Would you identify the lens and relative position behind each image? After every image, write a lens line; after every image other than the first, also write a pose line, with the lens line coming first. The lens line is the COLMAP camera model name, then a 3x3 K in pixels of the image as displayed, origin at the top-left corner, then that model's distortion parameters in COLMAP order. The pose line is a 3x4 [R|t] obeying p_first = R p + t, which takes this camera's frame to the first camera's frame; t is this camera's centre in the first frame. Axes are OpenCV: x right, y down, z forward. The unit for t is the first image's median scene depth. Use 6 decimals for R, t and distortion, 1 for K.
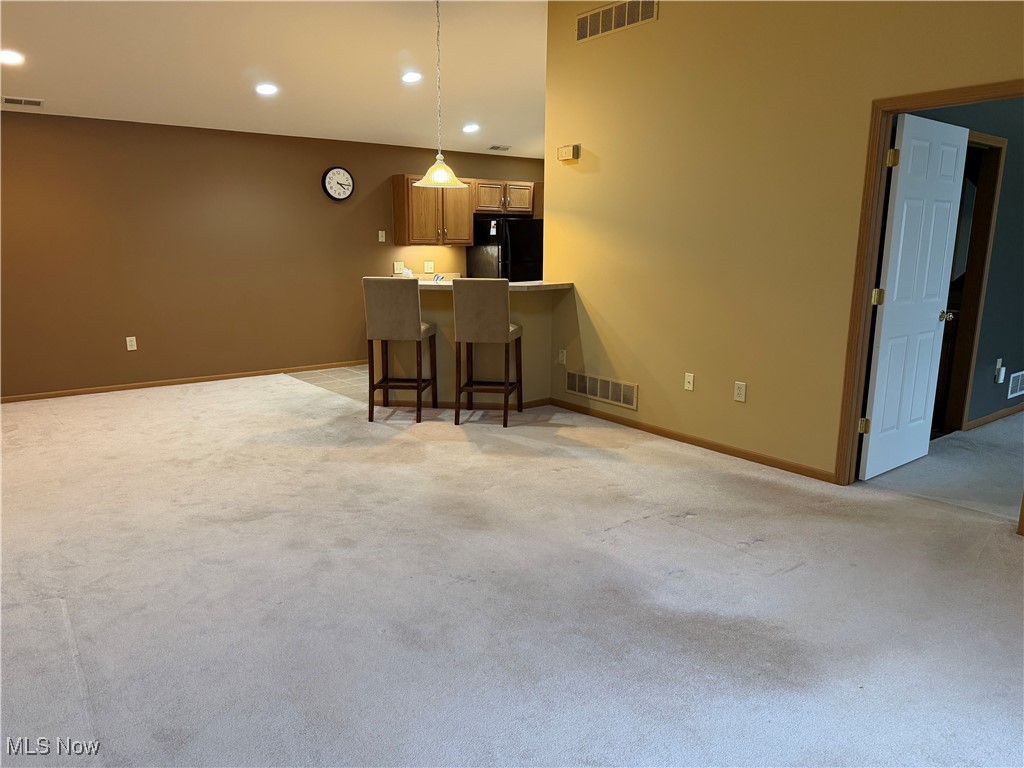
lens RADIAL K [[712.3, 0, 519.0], [0, 712.3, 382.7], [0, 0, 1]] dist [0.105730, -0.135359]
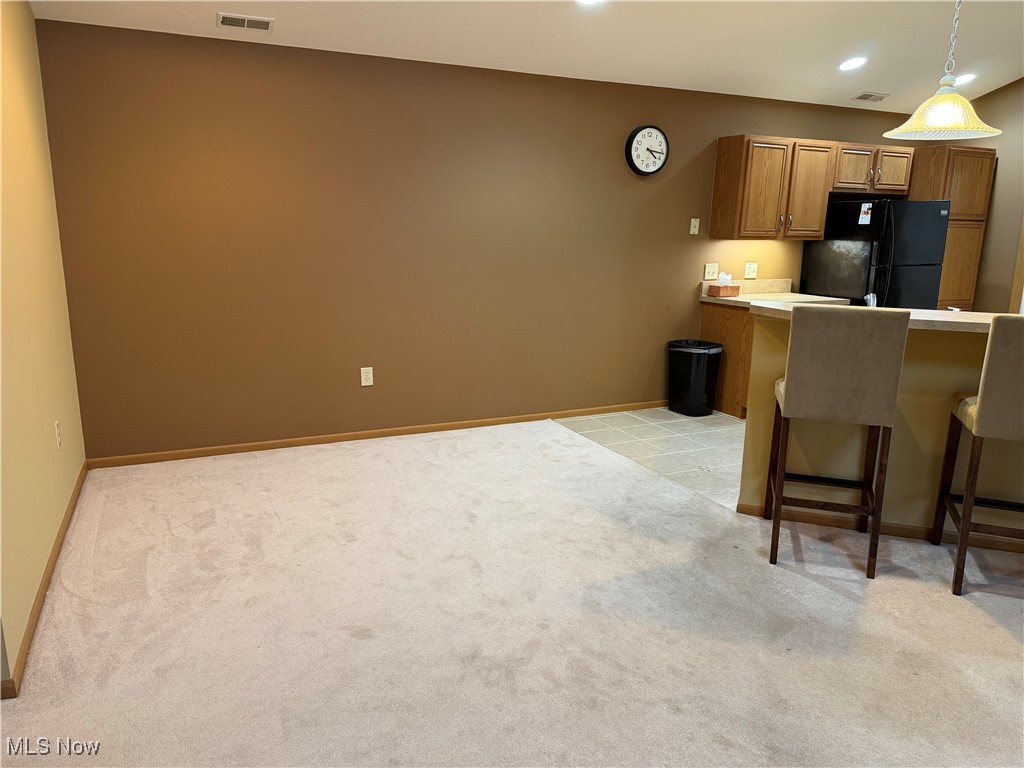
lens RADIAL K [[745.9, 0, 529.4], [0, 745.9, 358.2], [0, 0, 1]] dist [0.043821, -0.004083]
pose [[0.976639, 0.050979, -0.208751, -0.203062], [-0.055439, 0.998341, -0.015564, -0.061359], [0.207611, 0.026773, 0.977845, 0.285490]]
